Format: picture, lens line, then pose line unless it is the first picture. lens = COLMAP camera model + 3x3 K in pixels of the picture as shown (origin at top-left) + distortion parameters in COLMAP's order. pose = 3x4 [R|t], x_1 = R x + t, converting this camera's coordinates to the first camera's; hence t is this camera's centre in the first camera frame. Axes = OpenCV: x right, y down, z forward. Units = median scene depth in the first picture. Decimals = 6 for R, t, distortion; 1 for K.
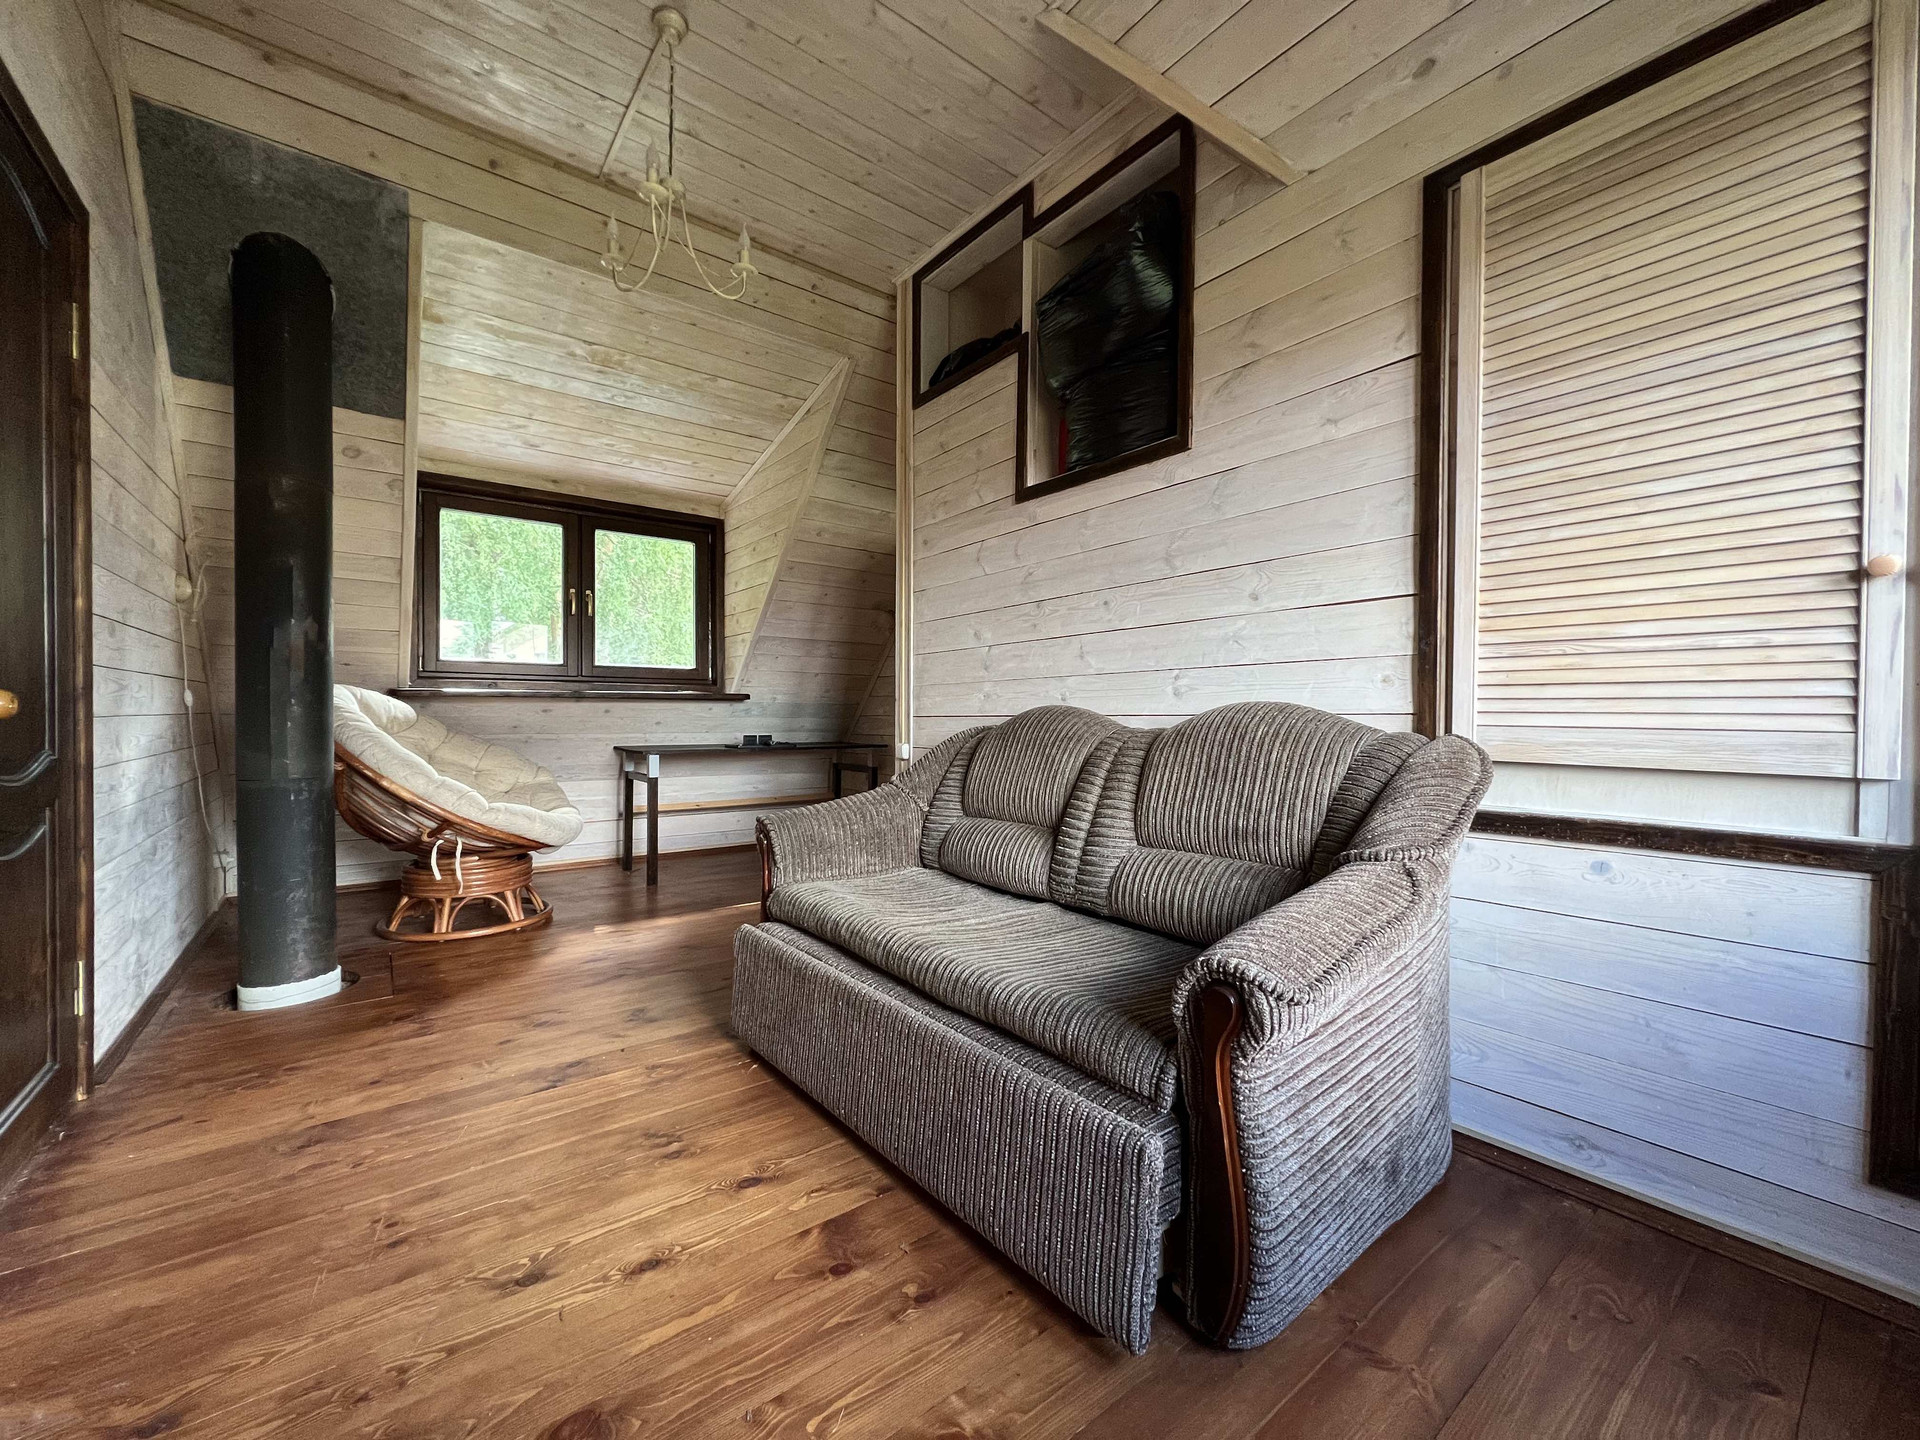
lens RADIAL K [[769.0, 0, 969.7], [0, 769.0, 719.3], [0, 0, 1]] dist [-0.000928, -0.000107]
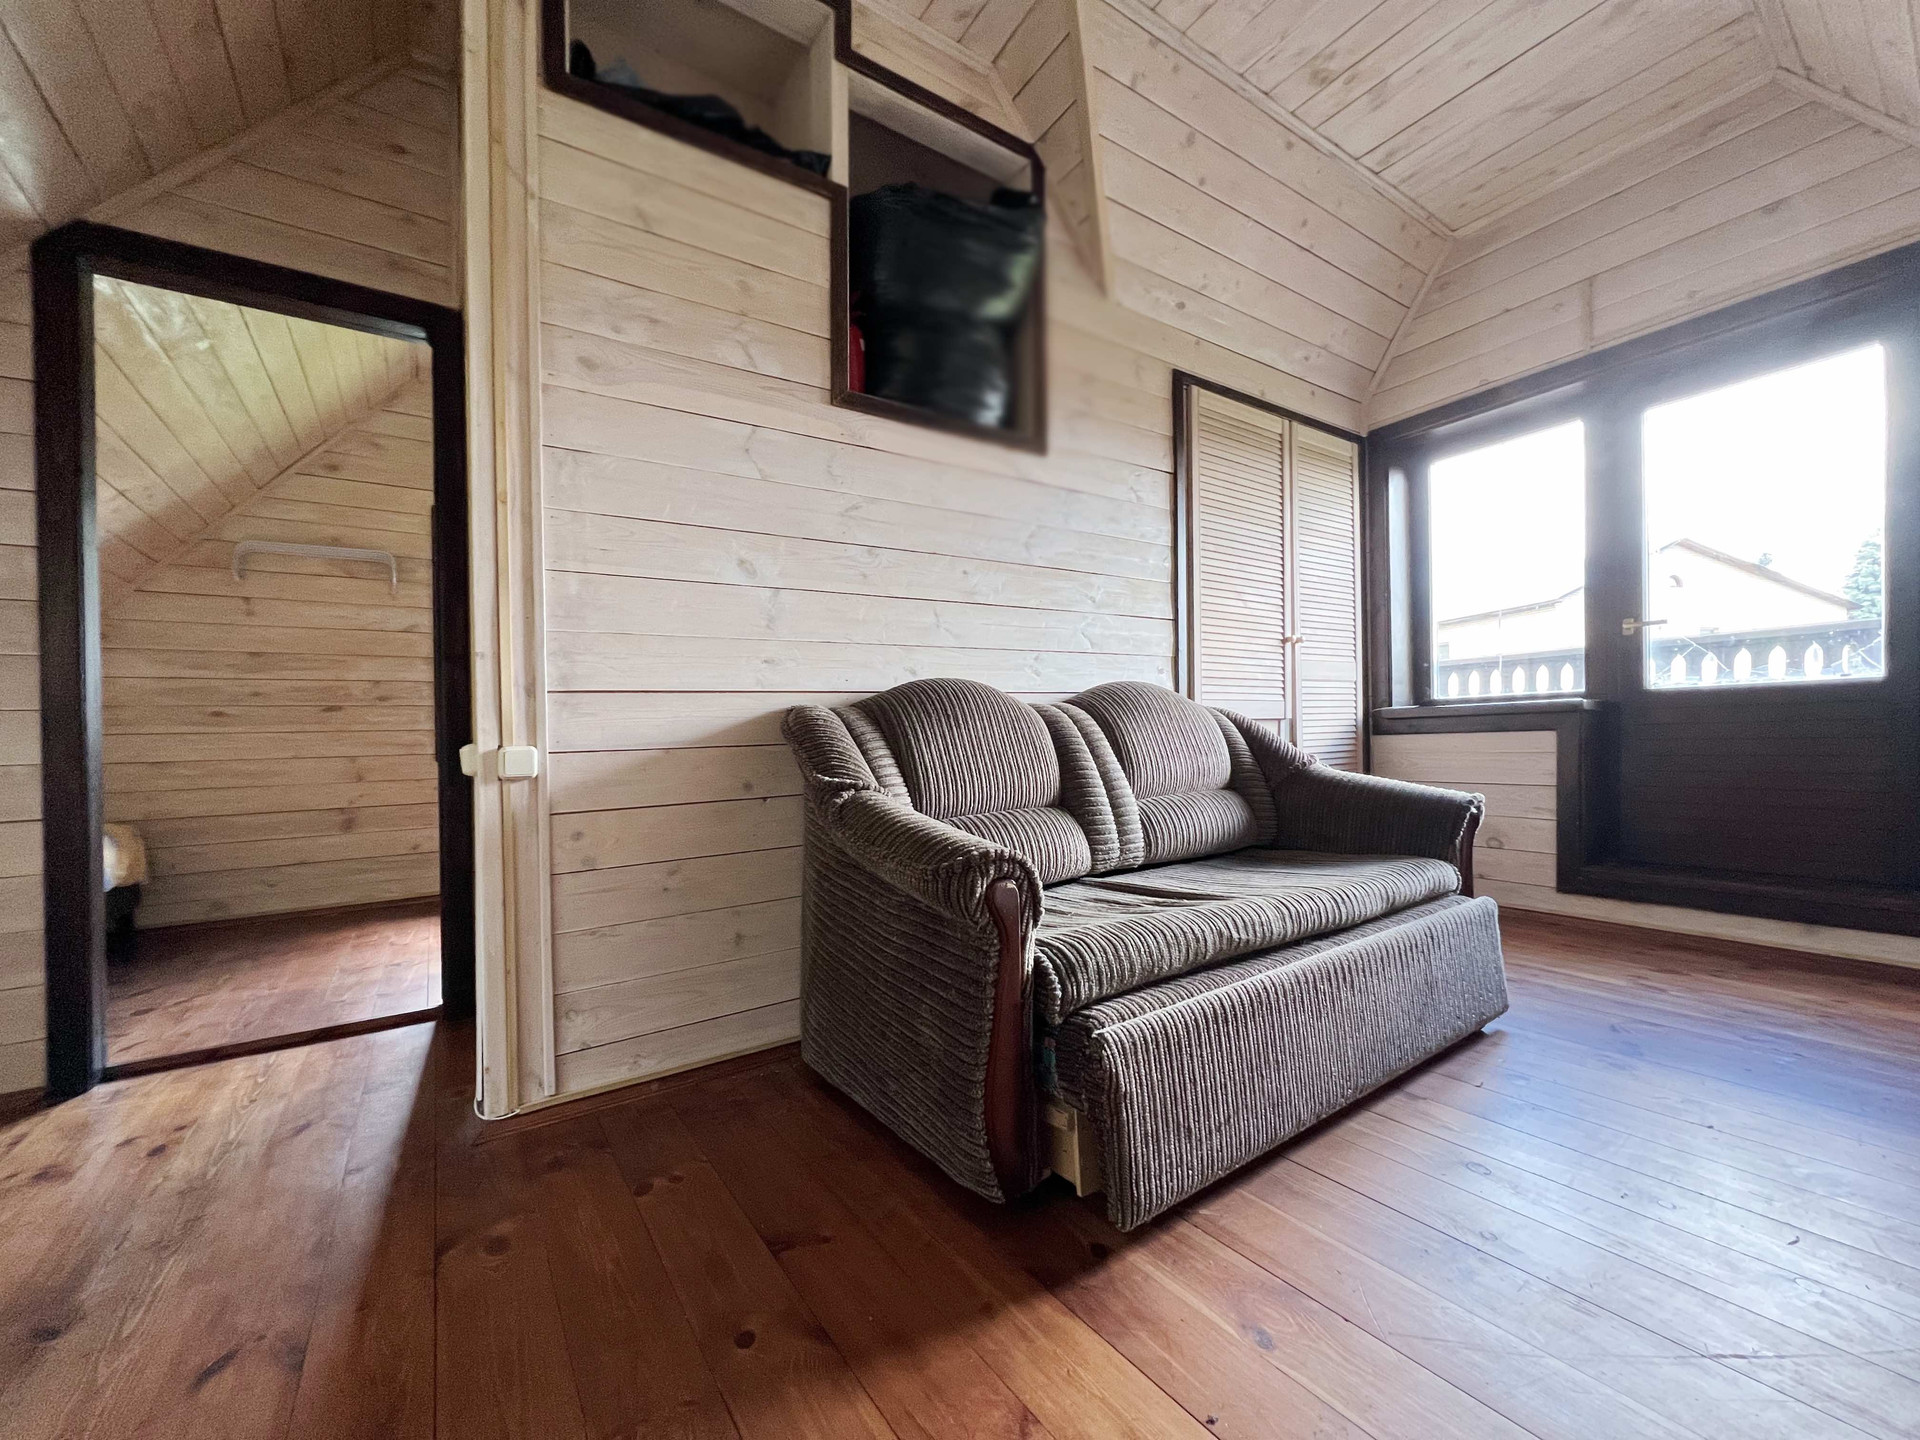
lens RADIAL K [[769.0, 0, 969.7], [0, 769.0, 719.3], [0, 0, 1]] dist [-0.000928, -0.000107]
pose [[0.060156, -0.008555, 0.998152, -0.781737], [0.018621, 0.999799, 0.007447, 0.023152], [-0.998015, 0.018139, 0.060303, 0.962941]]
